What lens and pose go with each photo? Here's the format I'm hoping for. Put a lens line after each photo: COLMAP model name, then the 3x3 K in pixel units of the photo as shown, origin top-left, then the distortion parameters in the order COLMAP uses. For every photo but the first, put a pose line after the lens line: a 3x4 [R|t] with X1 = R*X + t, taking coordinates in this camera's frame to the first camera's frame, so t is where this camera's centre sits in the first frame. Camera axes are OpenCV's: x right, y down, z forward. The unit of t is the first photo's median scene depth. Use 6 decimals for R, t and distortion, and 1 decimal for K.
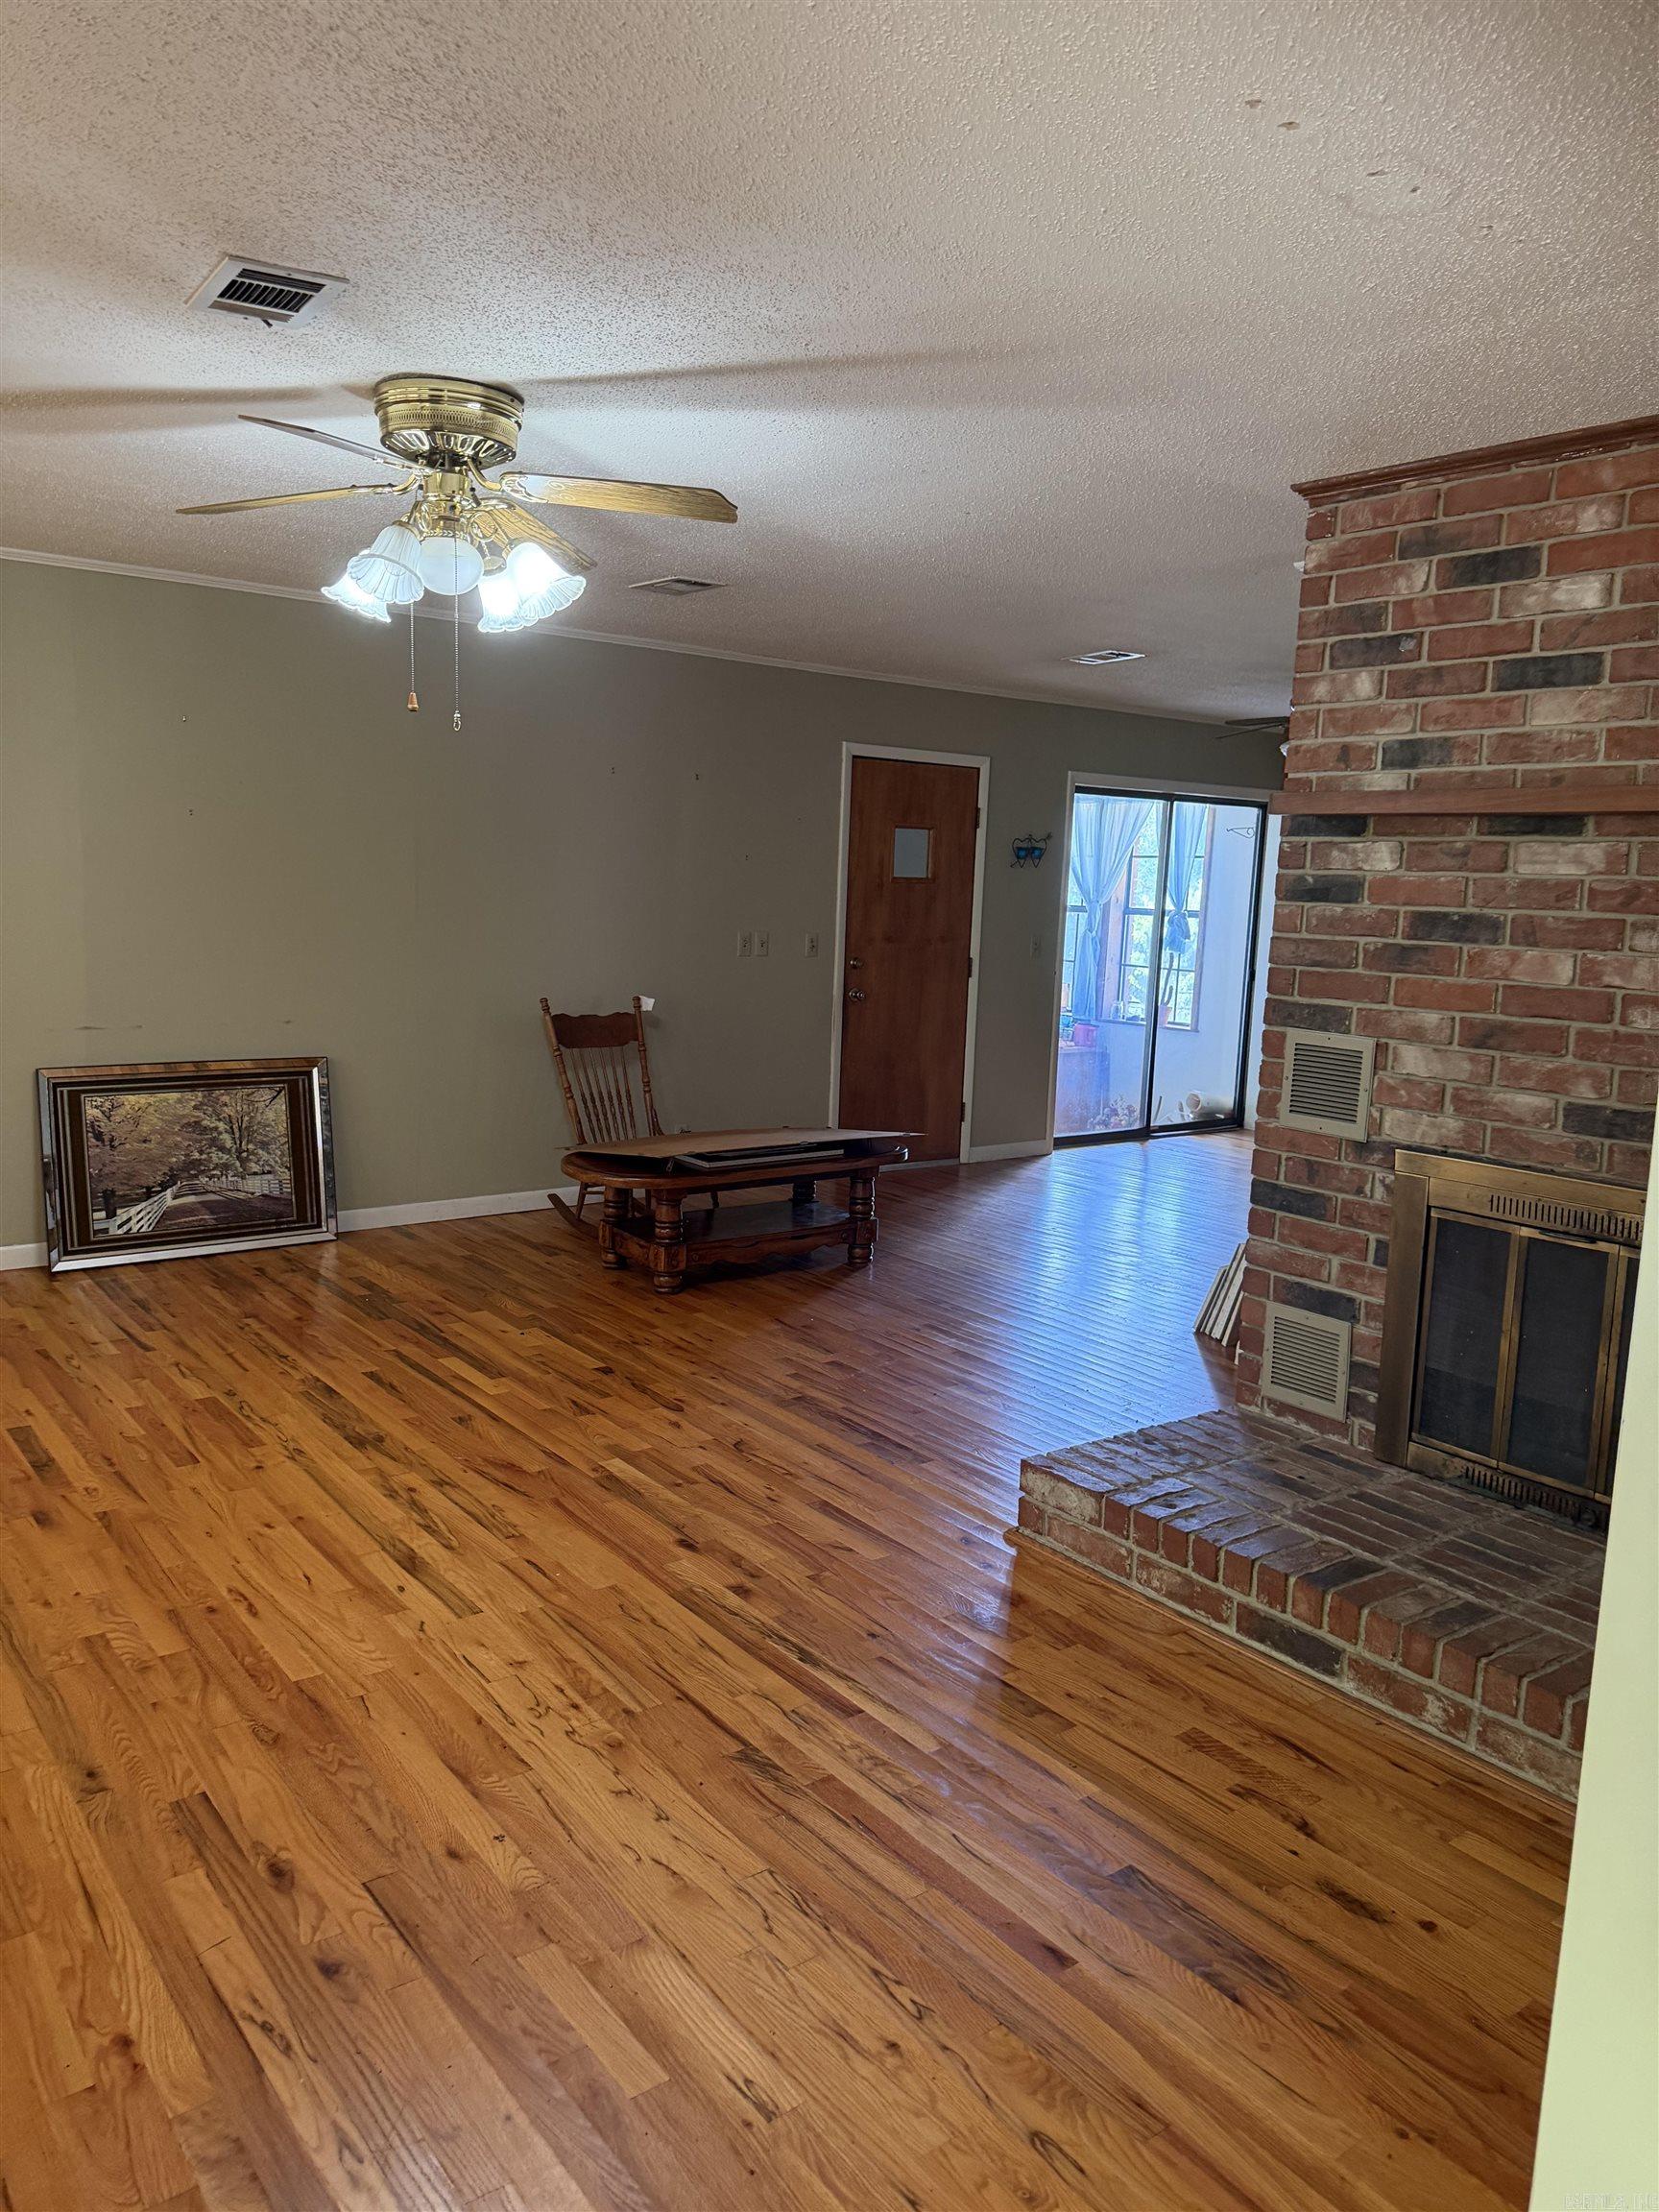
lens RADIAL K [[1577.7, 0, 827.7], [0, 1577.7, 1118.2], [0, 0, 1]] dist [0.020172, -0.027306]
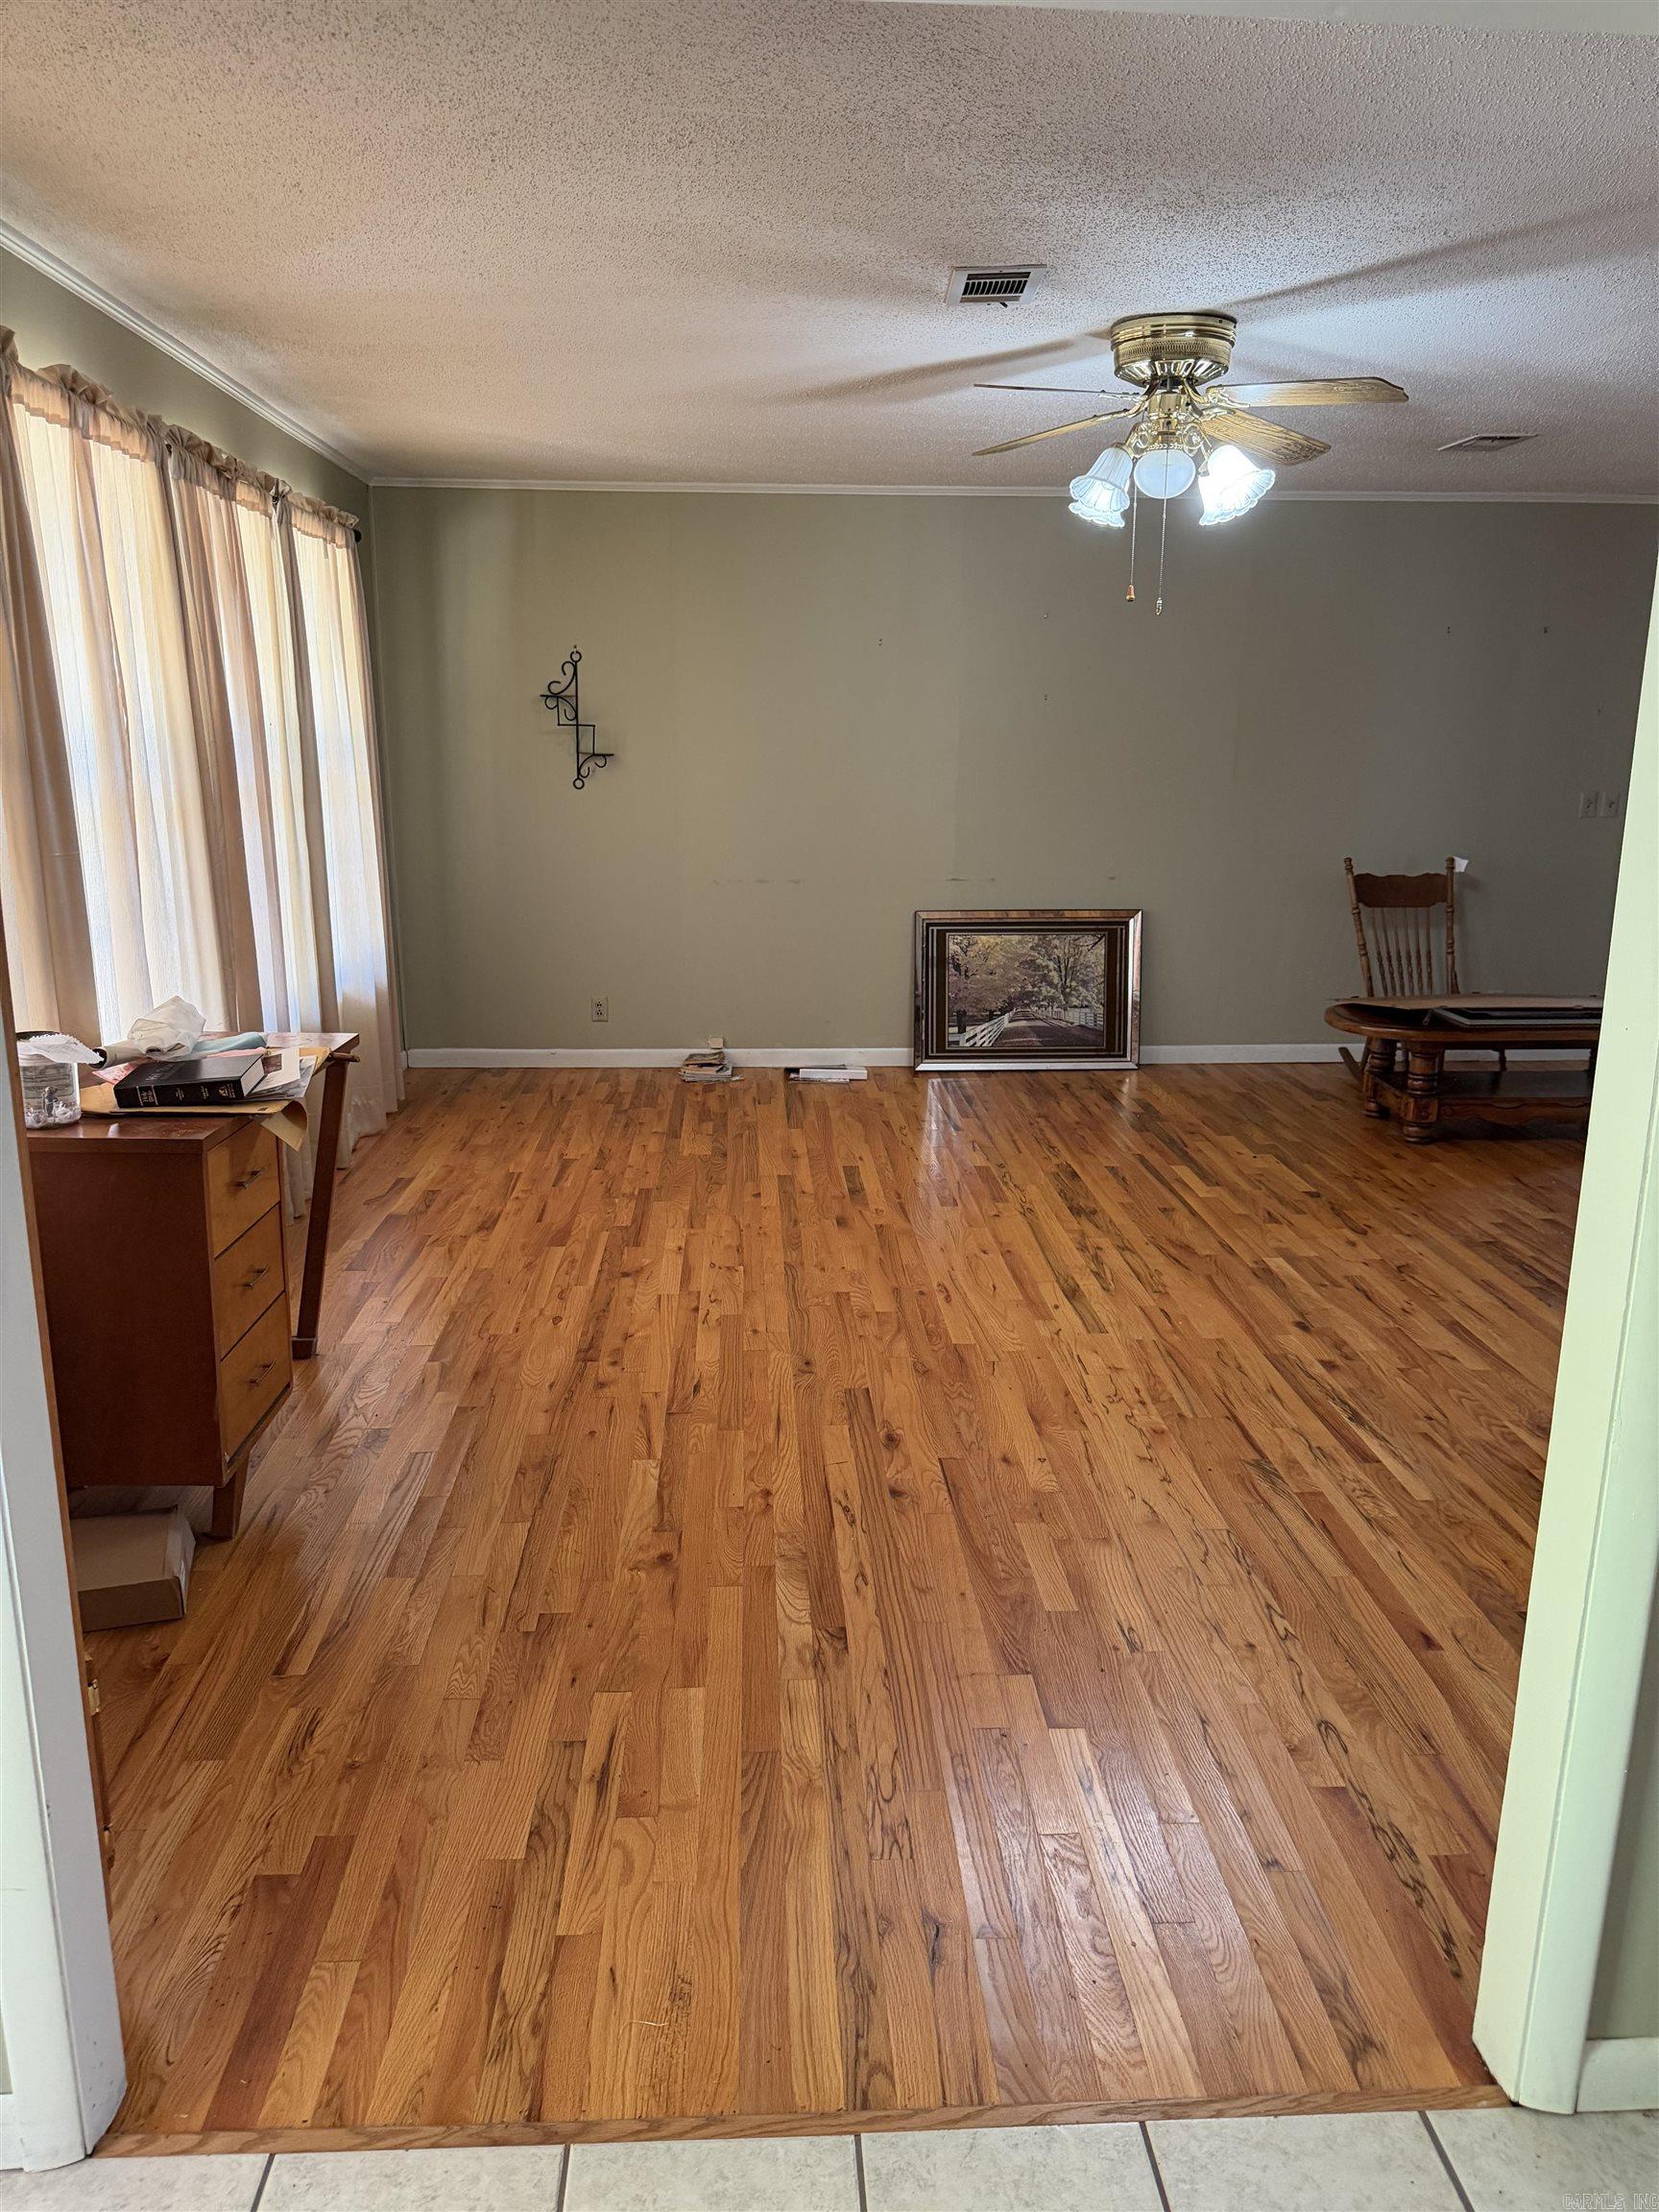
lens RADIAL K [[1572.9, 0, 821.0], [0, 1572.9, 1117.9], [0, 0, 1]] dist [0.092779, -0.138861]
pose [[0.821959, 0.106295, -0.559540, 0.260041], [-0.067188, 0.993667, 0.090067, 0.041030], [0.565570, -0.036437, 0.823895, -0.147838]]
